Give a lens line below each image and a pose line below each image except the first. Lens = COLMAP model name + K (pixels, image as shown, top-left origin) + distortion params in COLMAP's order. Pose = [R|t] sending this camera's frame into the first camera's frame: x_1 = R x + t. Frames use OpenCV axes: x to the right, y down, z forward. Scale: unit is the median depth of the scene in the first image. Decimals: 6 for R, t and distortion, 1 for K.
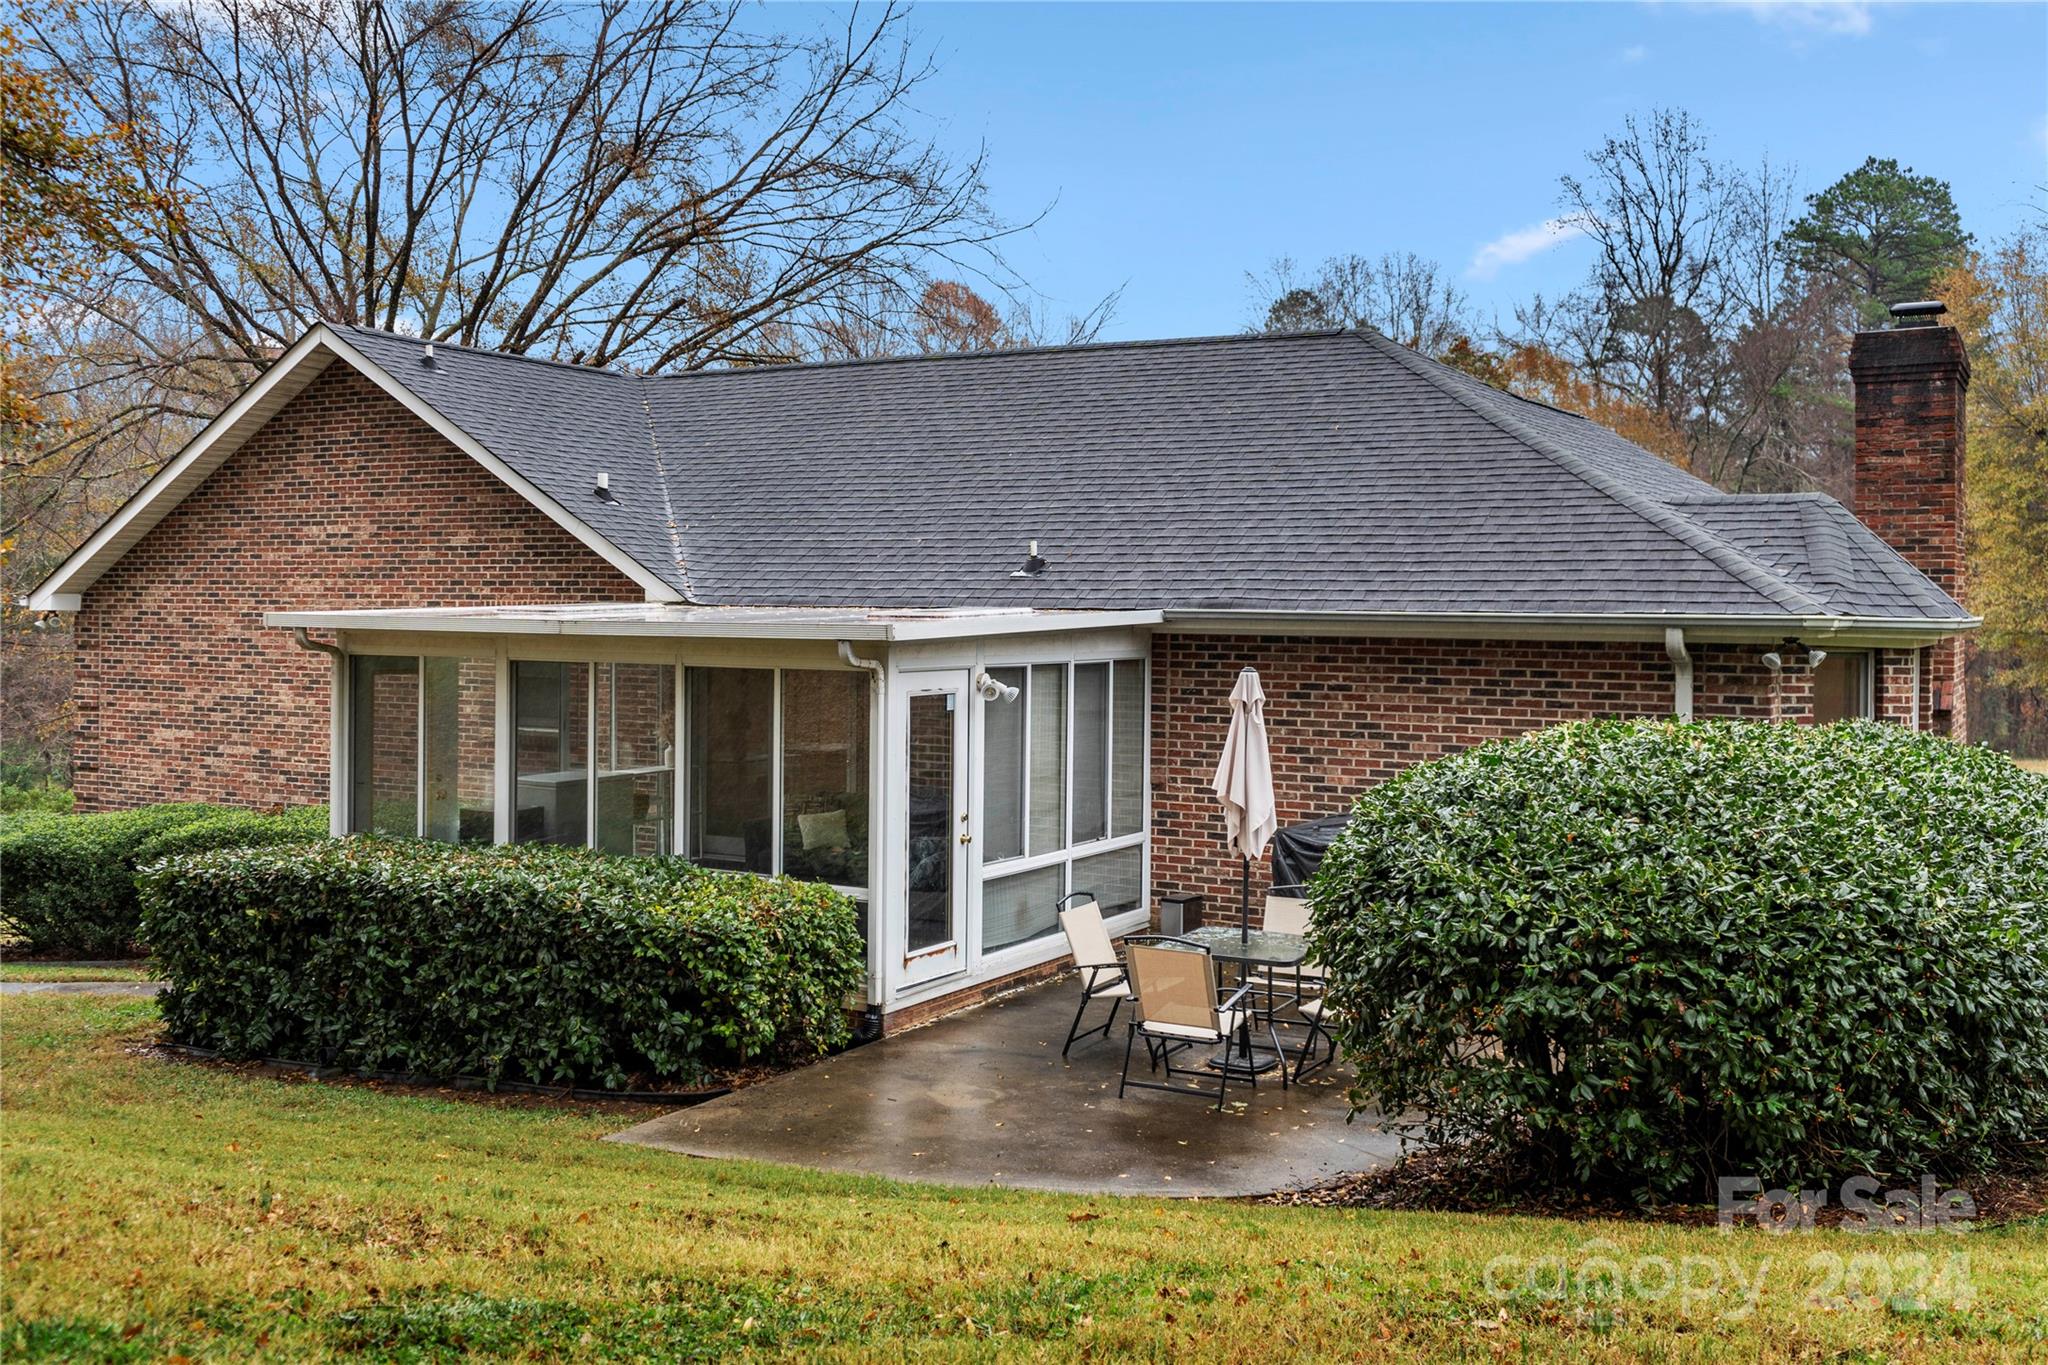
lens RADIAL K [[1890.7, 0, 1030.0], [0, 1890.7, 611.7], [0, 0, 1]] dist [-0.012804, -0.005022]
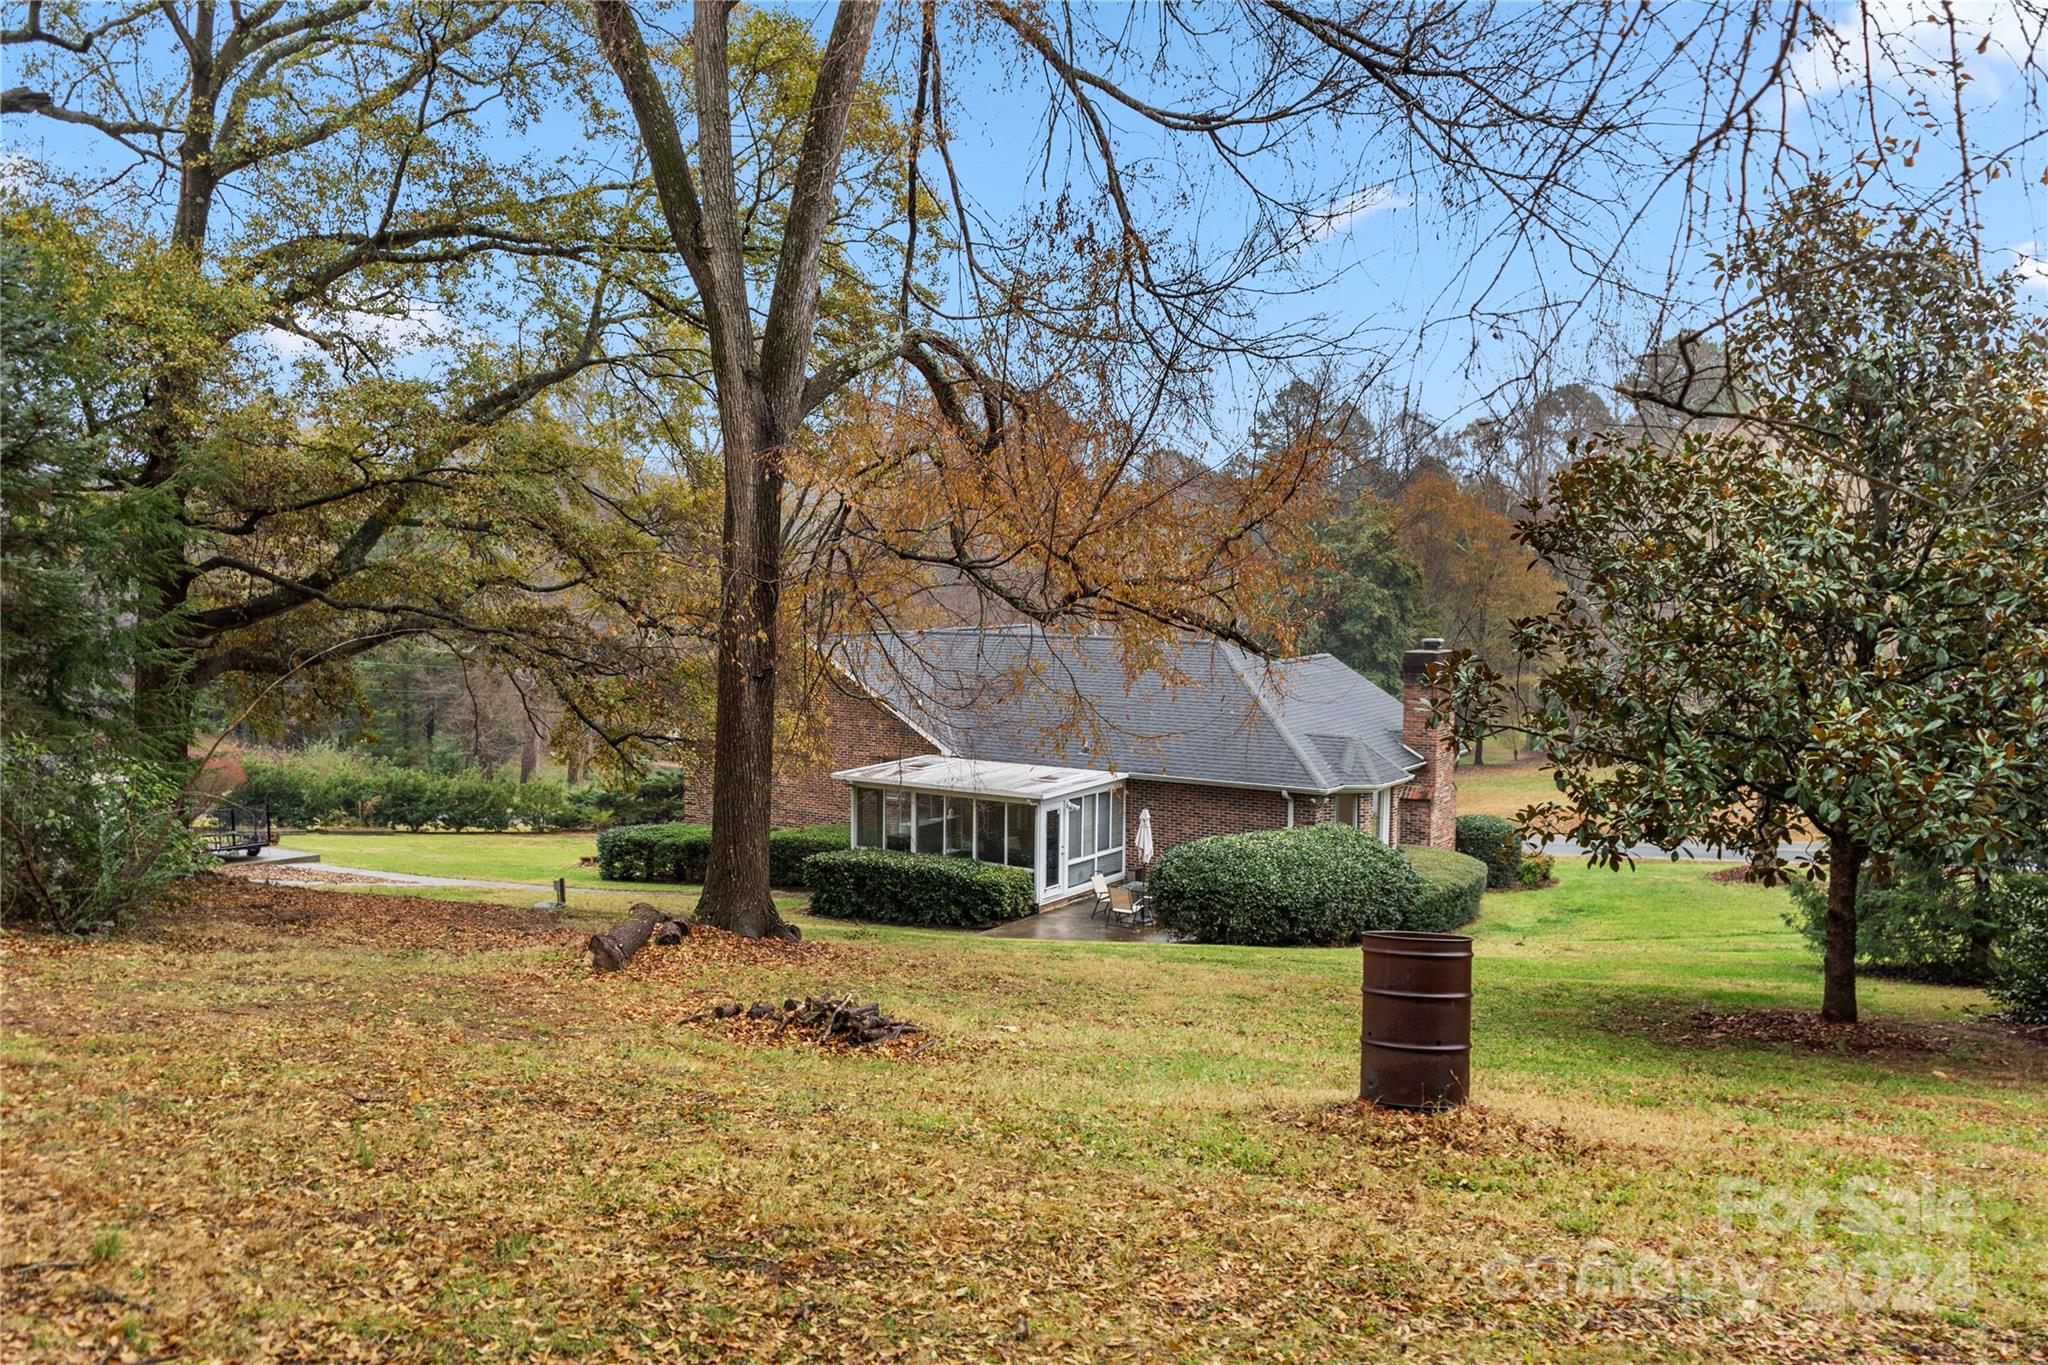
lens RADIAL K [[1673.9, 0, 1024.0], [0, 1673.9, 682.5], [0, 0, 1]] dist [0.001794, 0.001131]
pose [[0.999013, 0.005213, -0.044100, 0.024934], [-0.002253, 0.997756, 0.066911, -0.372000], [0.044350, -0.066745, 0.996784, -1.888244]]
